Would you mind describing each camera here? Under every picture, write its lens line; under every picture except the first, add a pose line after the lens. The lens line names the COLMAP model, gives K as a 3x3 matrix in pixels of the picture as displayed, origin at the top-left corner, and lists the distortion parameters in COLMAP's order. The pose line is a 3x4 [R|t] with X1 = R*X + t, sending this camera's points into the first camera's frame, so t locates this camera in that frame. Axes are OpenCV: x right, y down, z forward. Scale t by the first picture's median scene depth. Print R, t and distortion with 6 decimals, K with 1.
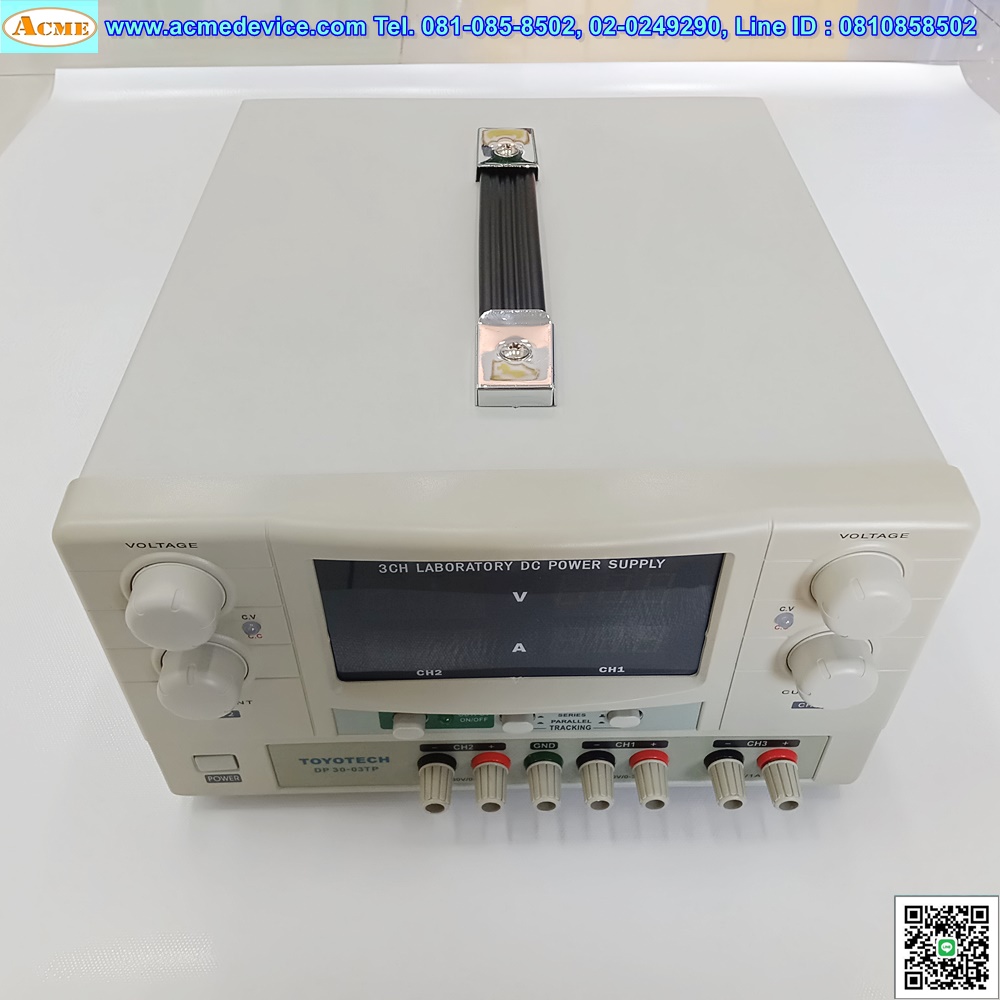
lens RADIAL K [[979.9, 0, 504.3], [0, 979.9, 512.2], [0, 0, 1]] dist [0.108509, -0.249763]
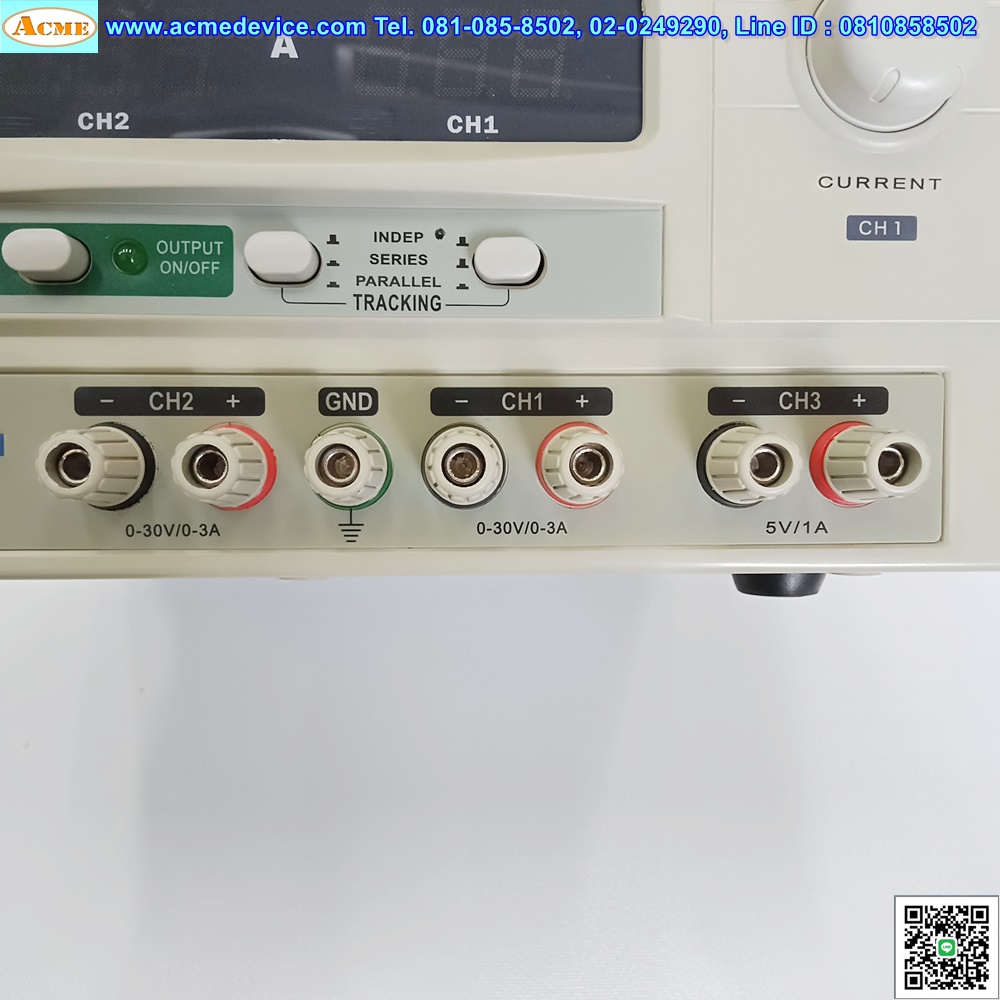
lens RADIAL K [[979.9, 0, 504.3], [0, 979.9, 512.2], [0, 0, 1]] dist [0.108509, -0.249763]
pose [[0.999822, -0.004089, 0.018420, 0.115117], [0.015294, 0.747399, -0.664200, 0.641460], [-0.011052, 0.664363, 0.747328, 0.750668]]
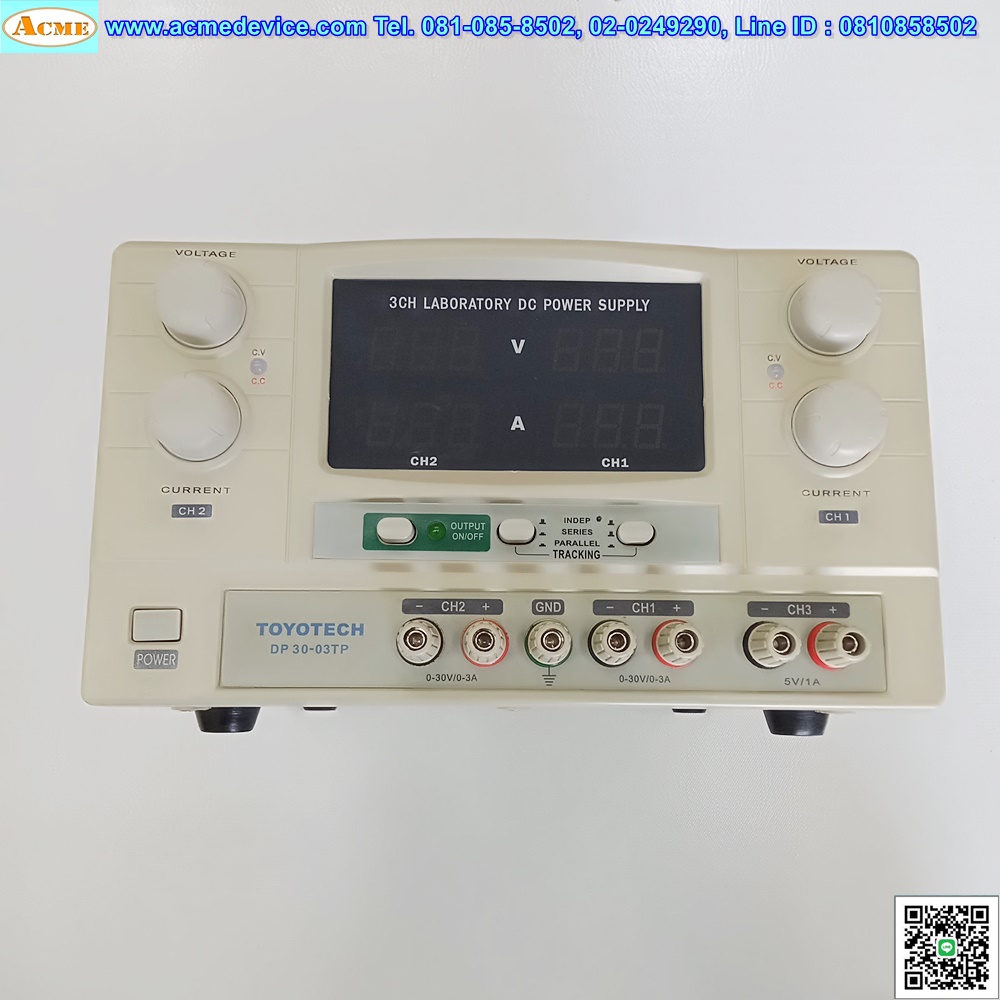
lens RADIAL K [[979.9, 0, 504.3], [0, 979.9, 512.2], [0, 0, 1]] dist [0.108509, -0.249763]
pose [[0.999879, 0.004212, -0.014989, 0.016191], [-0.014613, 0.586127, -0.810088, 0.958354], [0.005373, 0.810208, 0.586117, 0.477733]]
